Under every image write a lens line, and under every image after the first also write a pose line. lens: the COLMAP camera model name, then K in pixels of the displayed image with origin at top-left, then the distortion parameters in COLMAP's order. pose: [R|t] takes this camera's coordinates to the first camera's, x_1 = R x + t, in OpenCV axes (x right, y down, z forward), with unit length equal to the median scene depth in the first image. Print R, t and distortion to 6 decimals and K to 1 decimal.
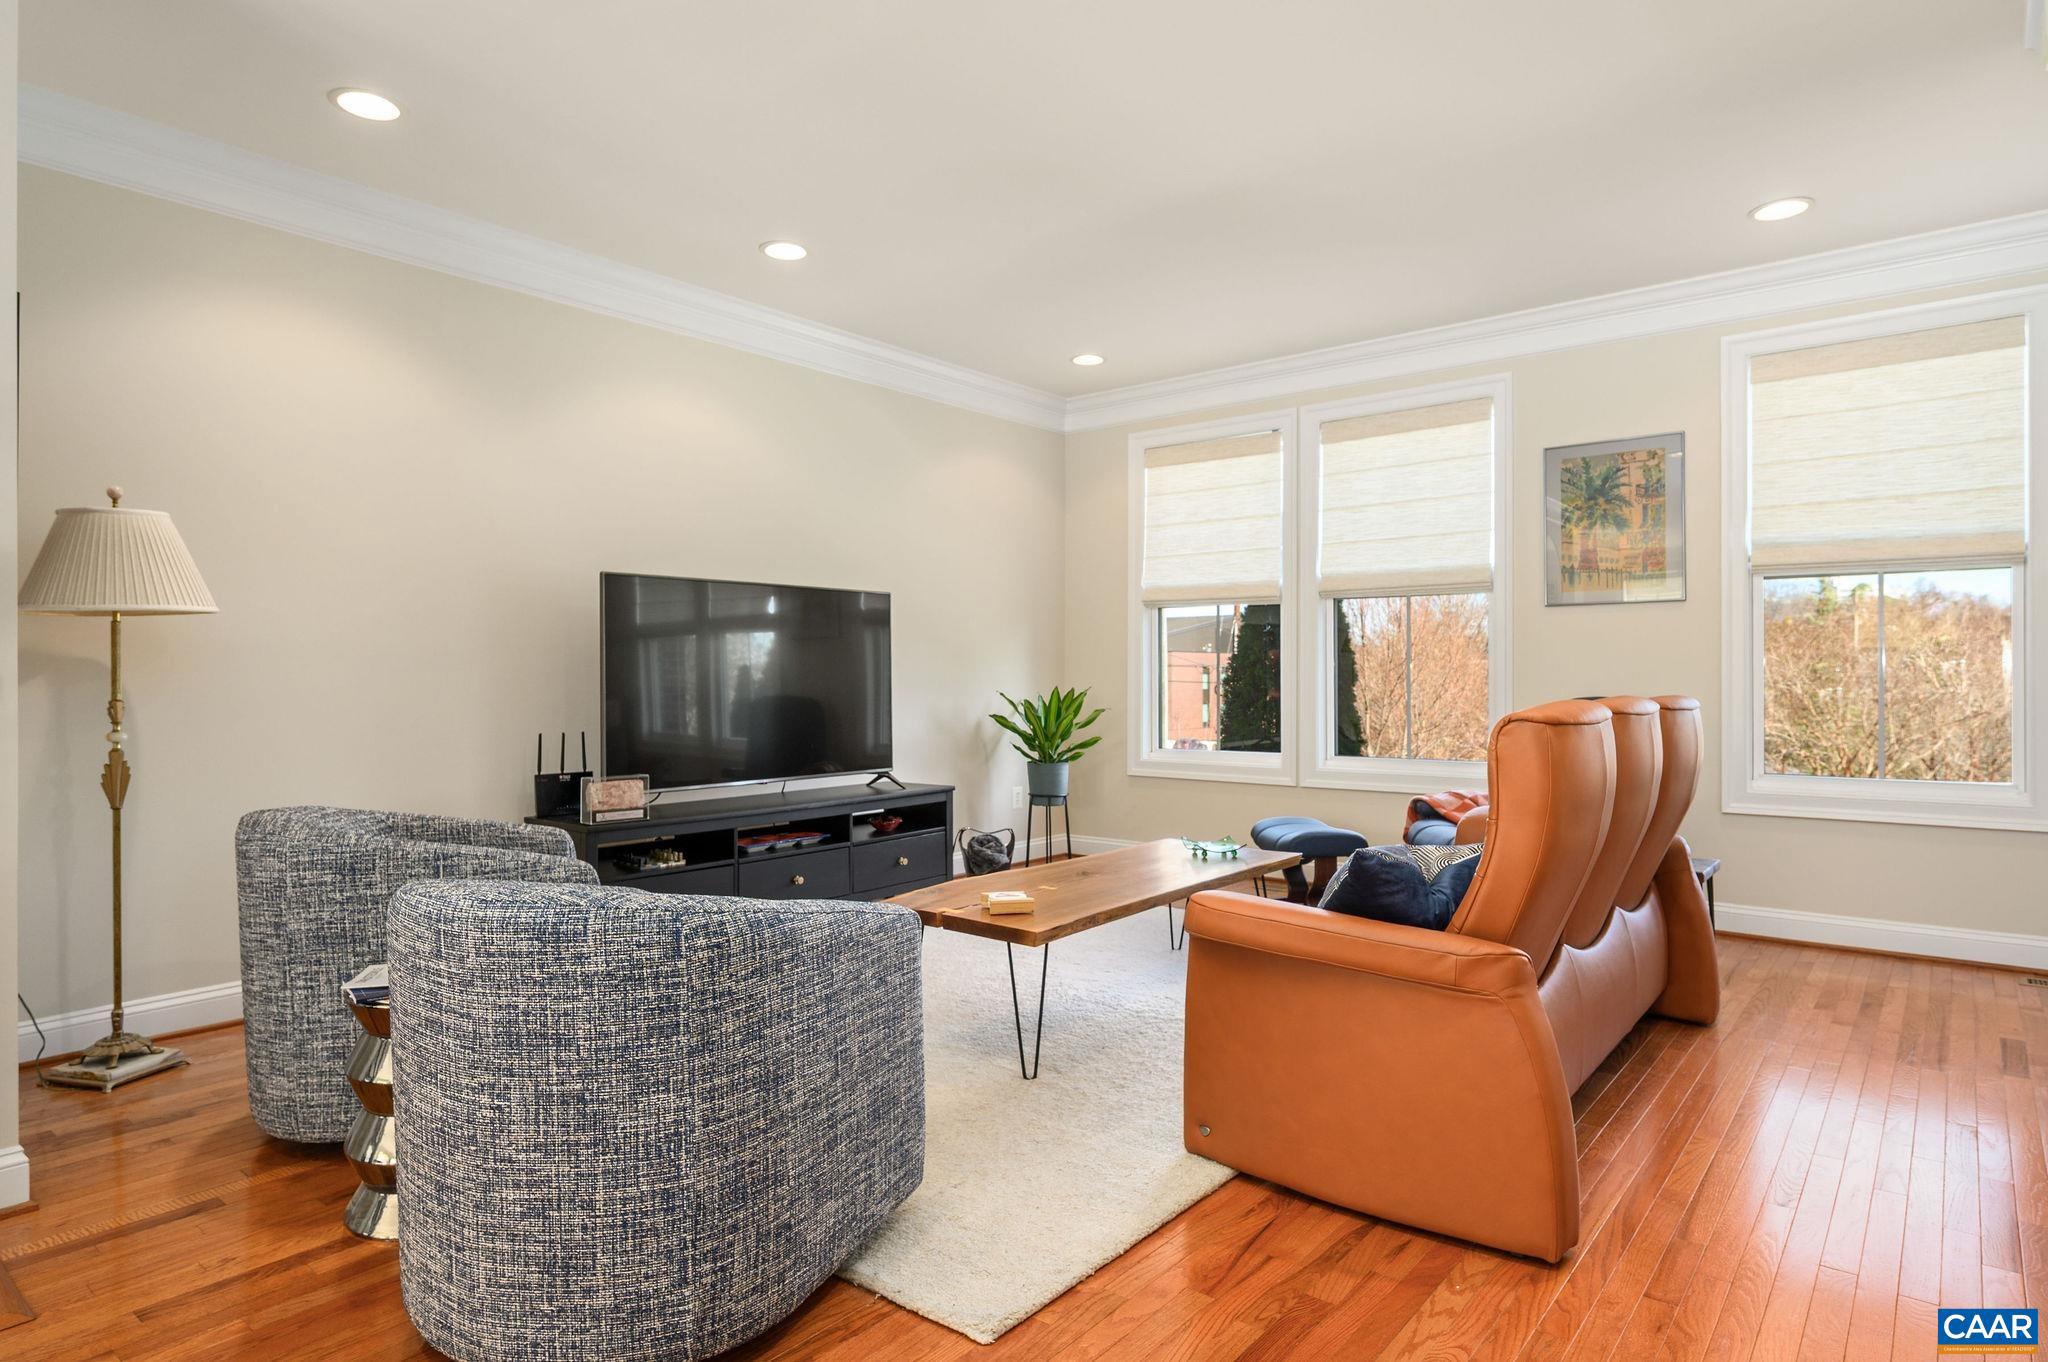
lens RADIAL K [[1130.3, 0, 1032.0], [0, 1130.3, 678.2], [0, 0, 1]] dist [-0.006597, 0.000248]
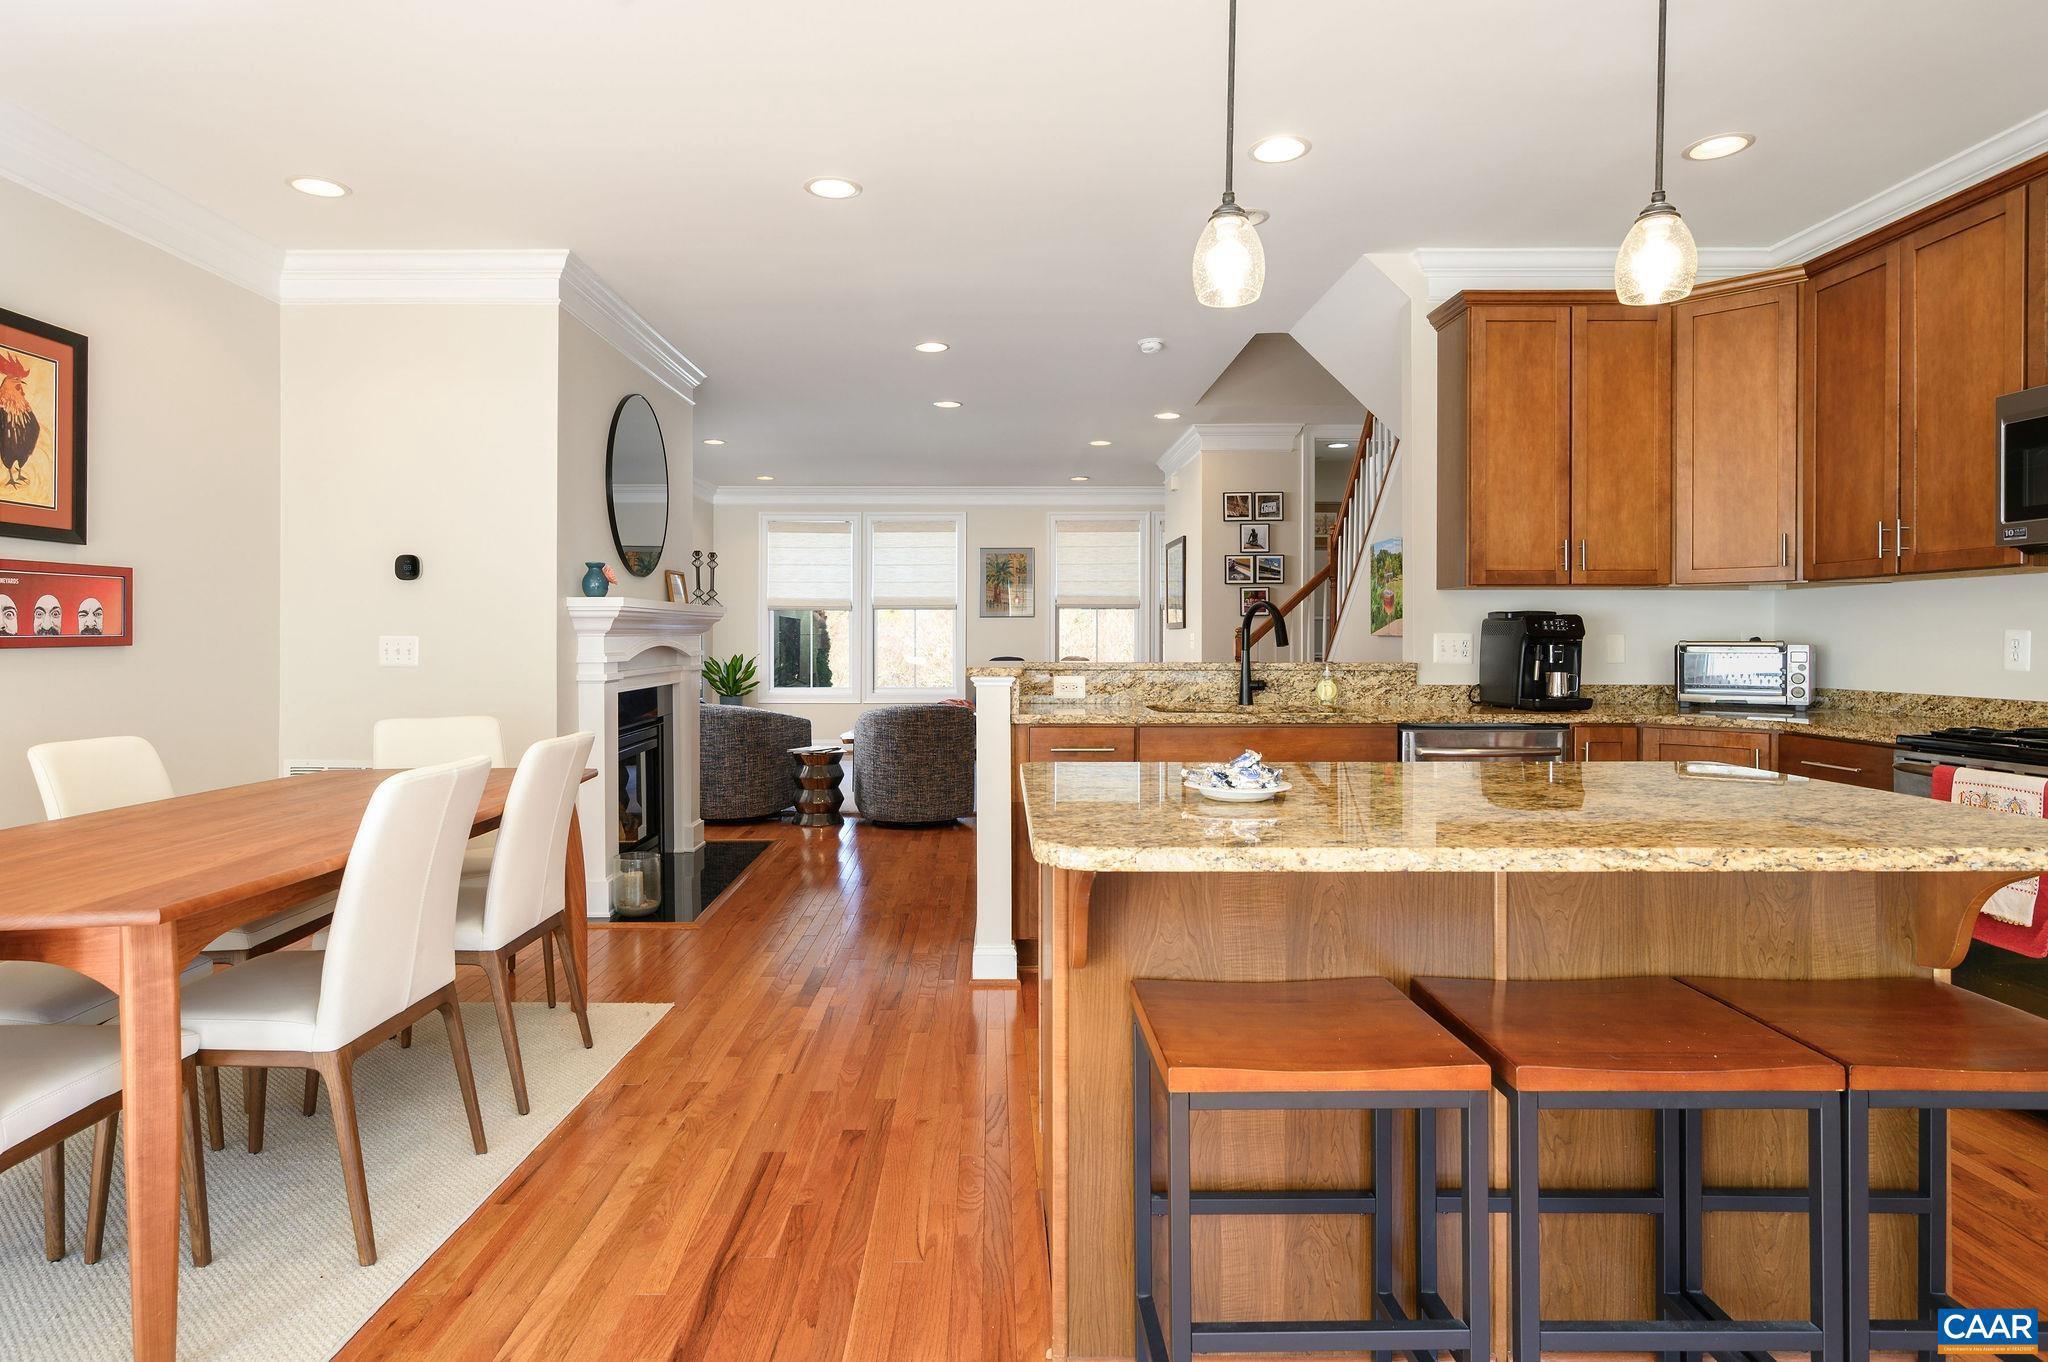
lens RADIAL K [[1130.3, 0, 982.1], [0, 1130.3, 645.9], [0, 0, 1]] dist [-0.006597, 0.000248]
pose [[0.777902, -0.007430, 0.628341, -0.945582], [0.005233, 0.999972, 0.005345, -0.015869], [-0.628364, -0.000870, 0.777919, -0.758622]]
